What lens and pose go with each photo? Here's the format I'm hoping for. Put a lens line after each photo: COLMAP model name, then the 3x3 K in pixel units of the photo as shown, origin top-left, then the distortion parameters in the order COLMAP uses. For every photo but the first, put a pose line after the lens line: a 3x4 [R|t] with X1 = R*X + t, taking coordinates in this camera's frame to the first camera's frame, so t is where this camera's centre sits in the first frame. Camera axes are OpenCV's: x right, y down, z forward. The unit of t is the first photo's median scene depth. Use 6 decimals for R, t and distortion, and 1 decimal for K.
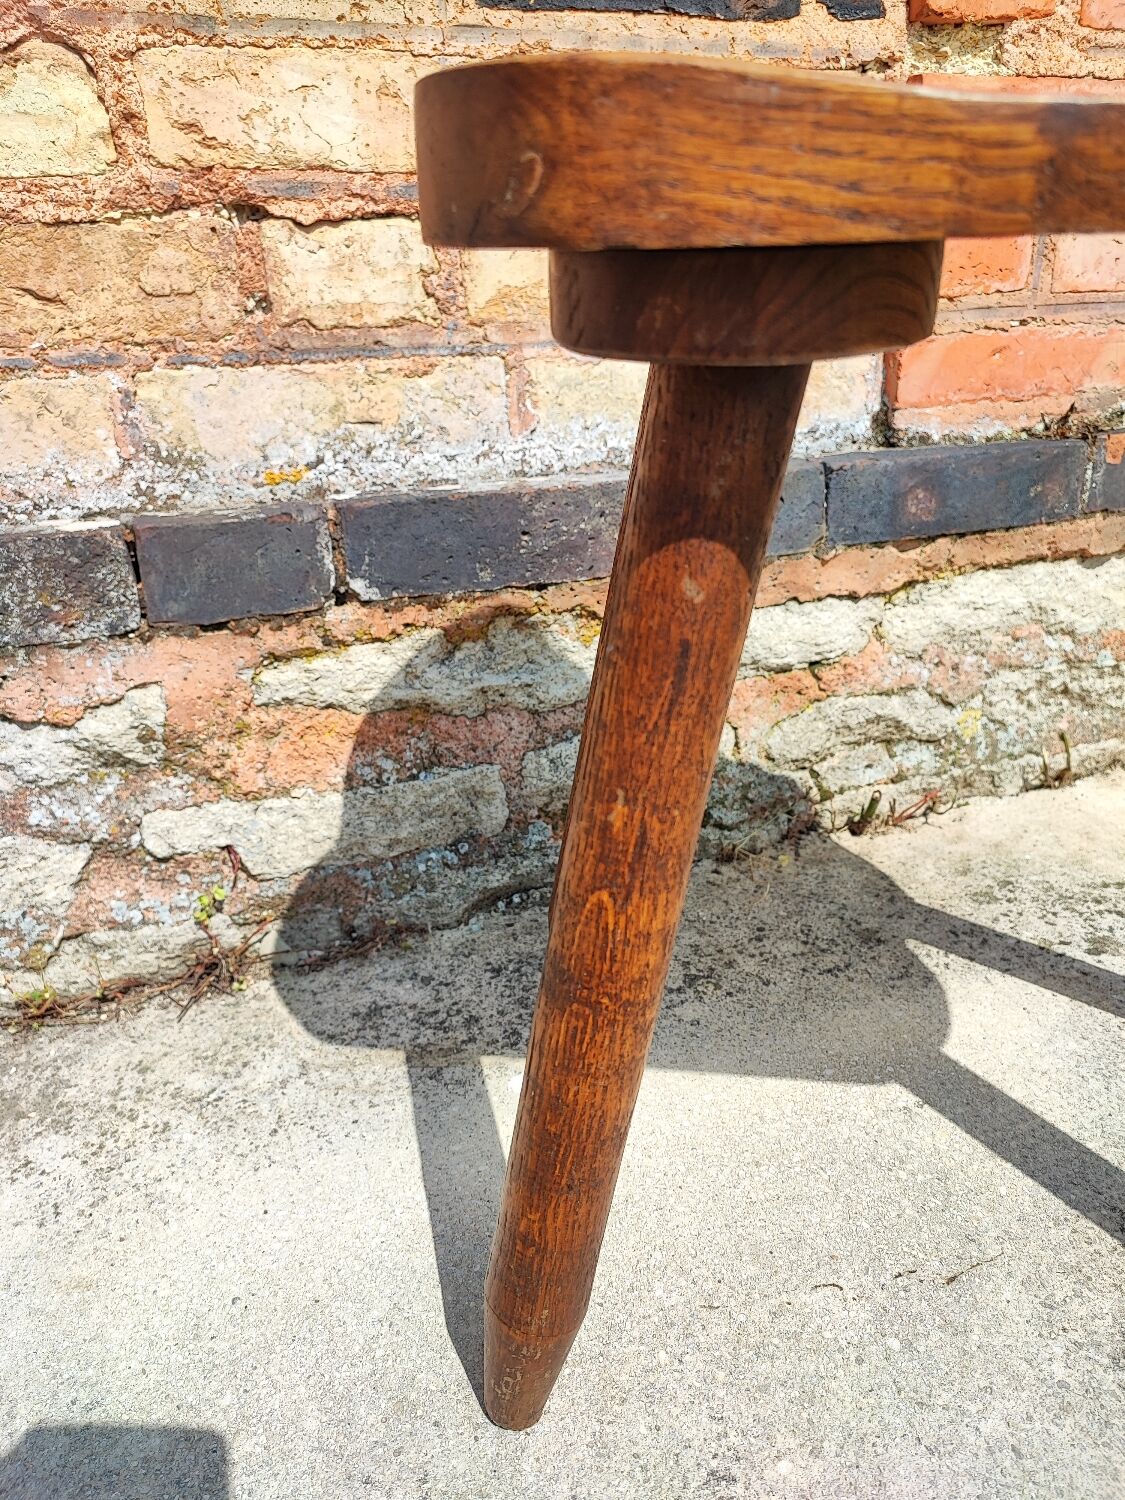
lens RADIAL K [[1087.5, 0, 566.9], [0, 1087.5, 753.9], [0, 0, 1]] dist [0.023023, -0.039412]
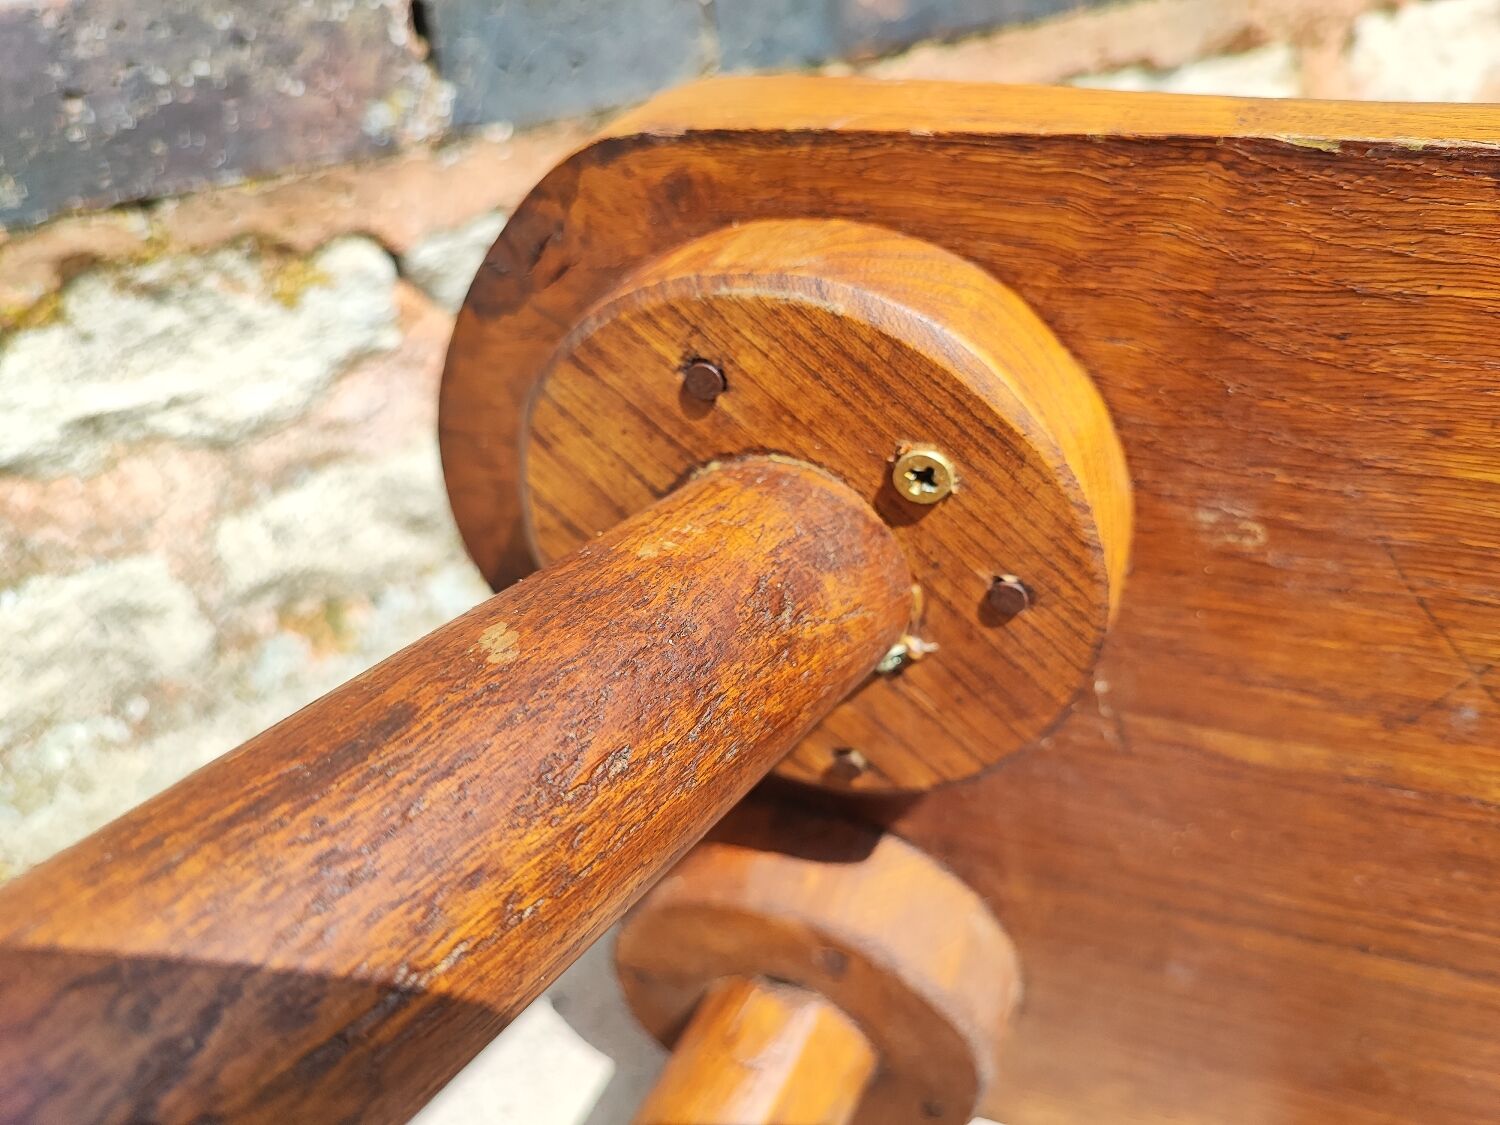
lens RADIAL K [[1147.8, 0, 750.0], [0, 1147.8, 562.5], [0, 0, 1]] dist [-0.038338, 0.001055]
pose [[0.983168, -0.141314, 0.115806, 0.170672], [0.122563, 0.980194, 0.155557, -0.040859], [-0.135494, -0.138745, 0.981015, 0.446842]]
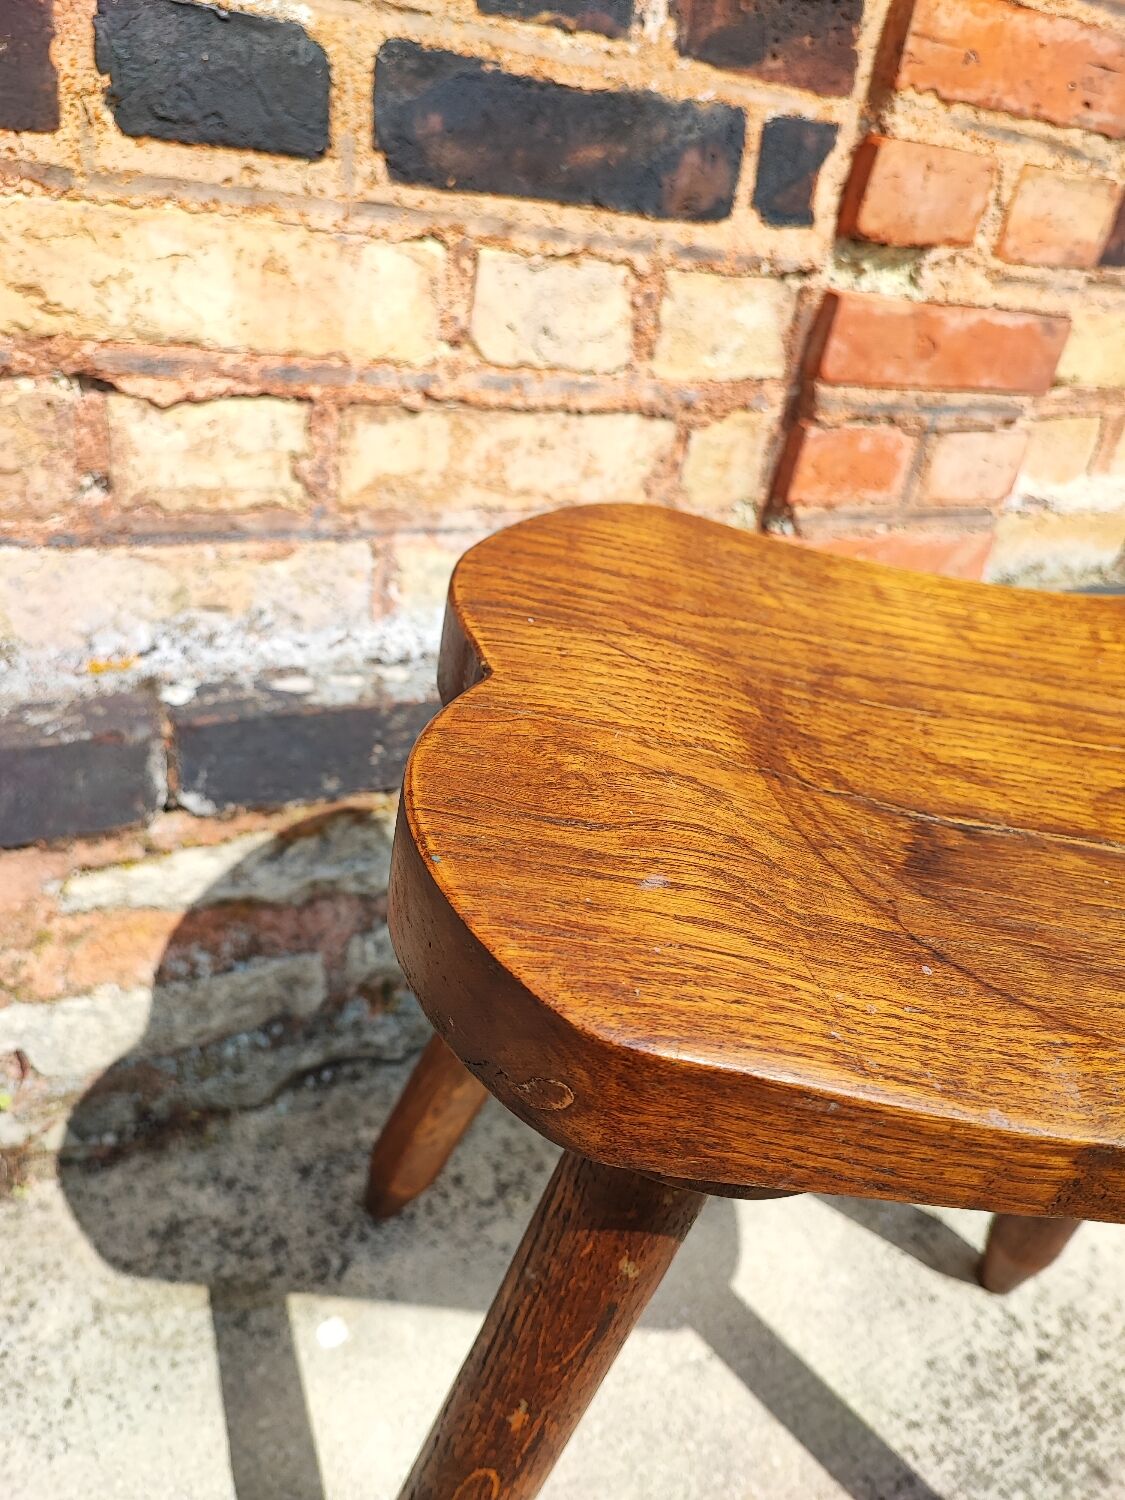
lens RADIAL K [[1111.4, 0, 561.8], [0, 1111.4, 753.0], [0, 0, 1]] dist [0.009271, -0.036663]
pose [[0.972778, 0.086276, 0.215082, -0.090534], [-0.114225, 0.986048, 0.121084, -0.328664], [-0.201634, -0.142356, 0.969061, 0.047898]]
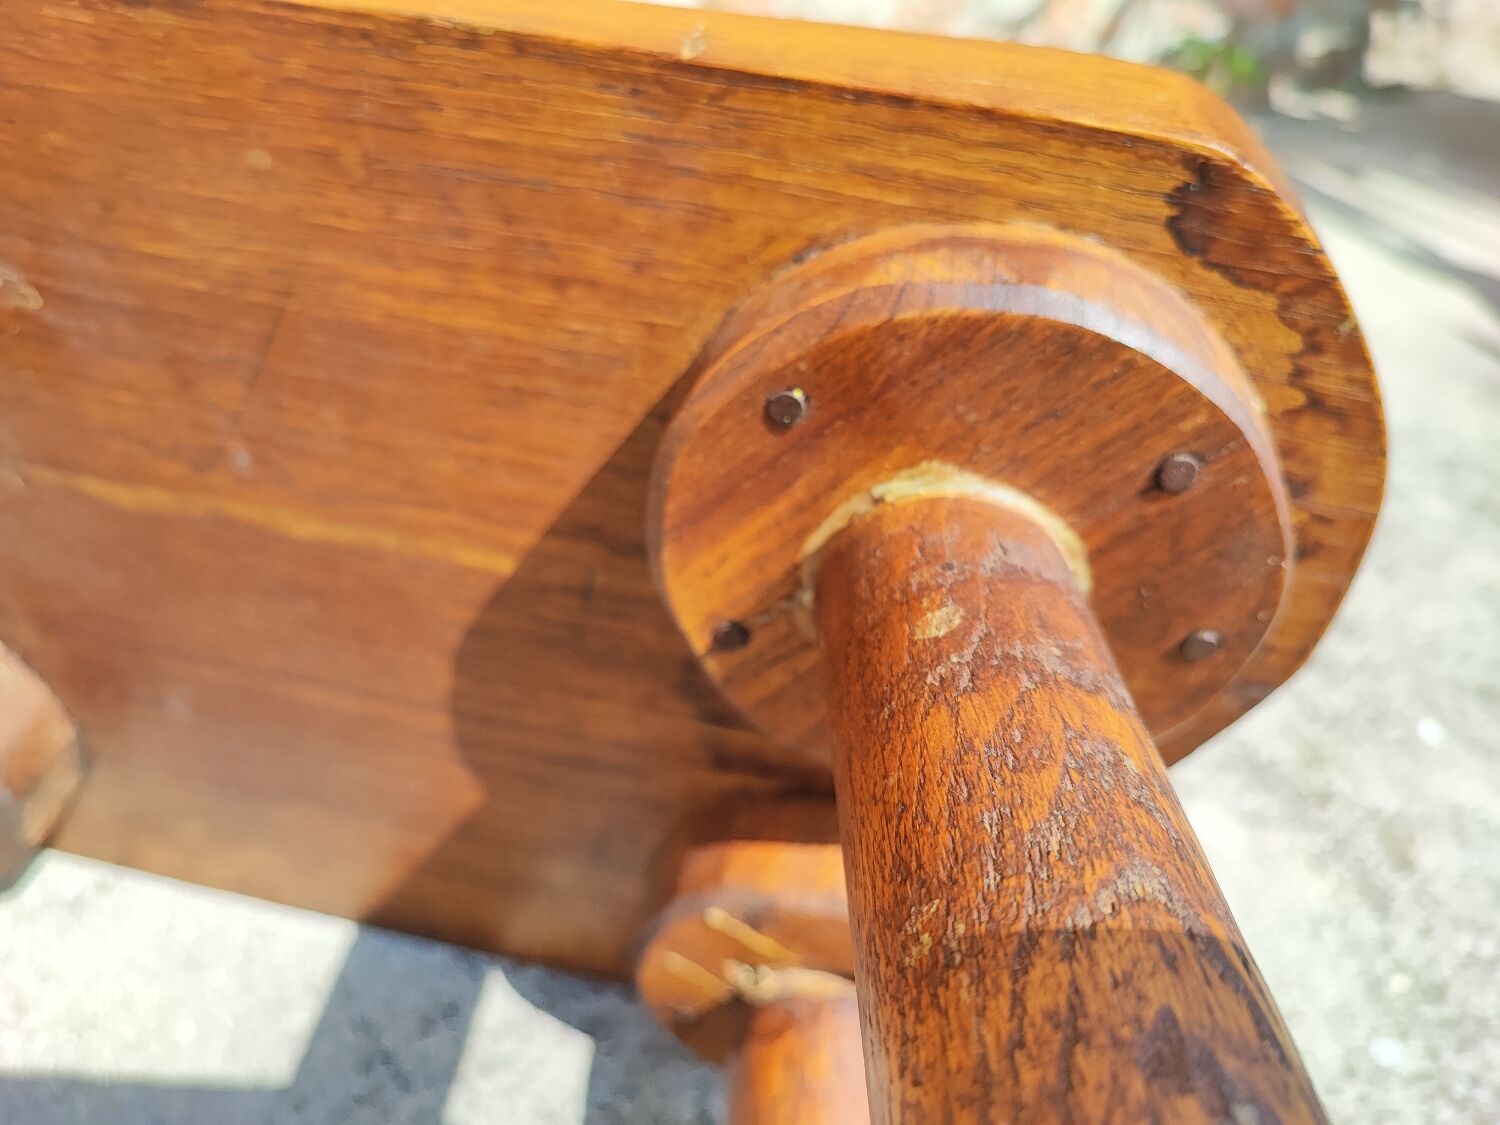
lens RADIAL K [[1184.9, 0, 750.0], [0, 1184.9, 562.5], [0, 0, 1]] dist [-0.053716, 0.001781]
pose [[0.923652, -0.135213, 0.358587, 0.385403], [0.035659, 0.961954, 0.270875, 0.001130], [-0.381570, -0.237407, 0.893332, 0.307099]]
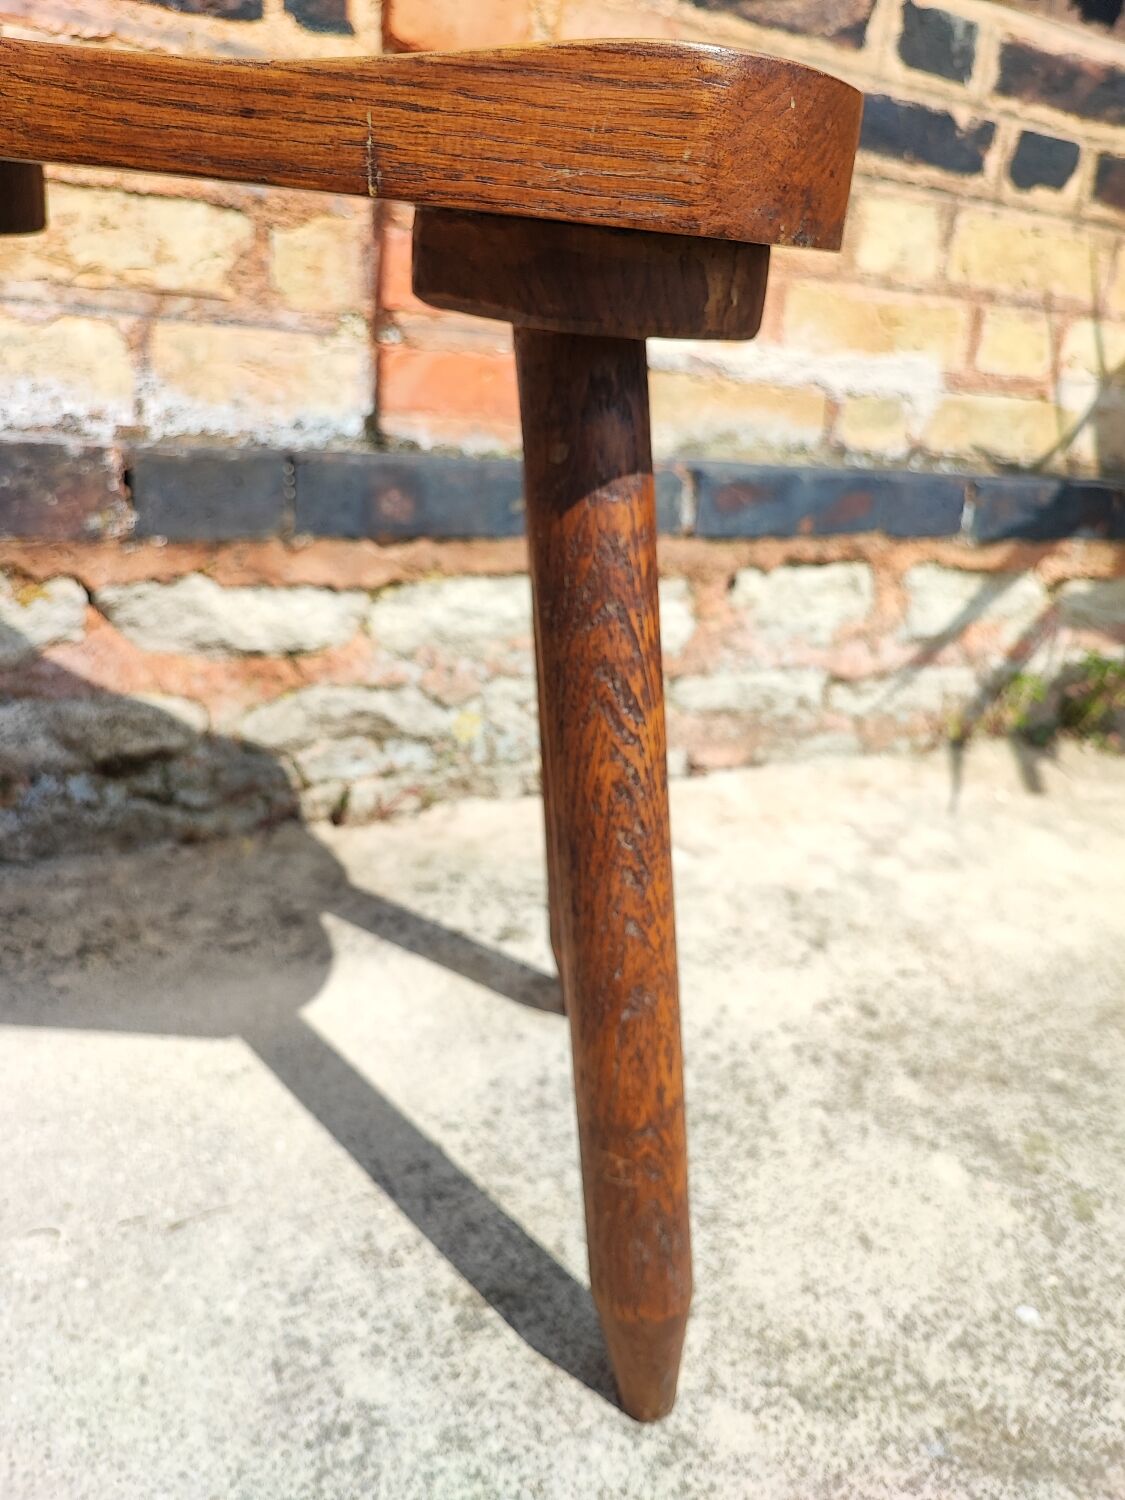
lens RADIAL K [[1111.4, 0, 561.8], [0, 1111.4, 753.0], [0, 0, 1]] dist [0.009271, -0.036663]
pose [[0.981919, 0.067966, 0.176680, 0.354574], [-0.061458, 0.997223, -0.042057, 0.046322], [-0.179048, 0.030438, 0.983369, -0.068200]]
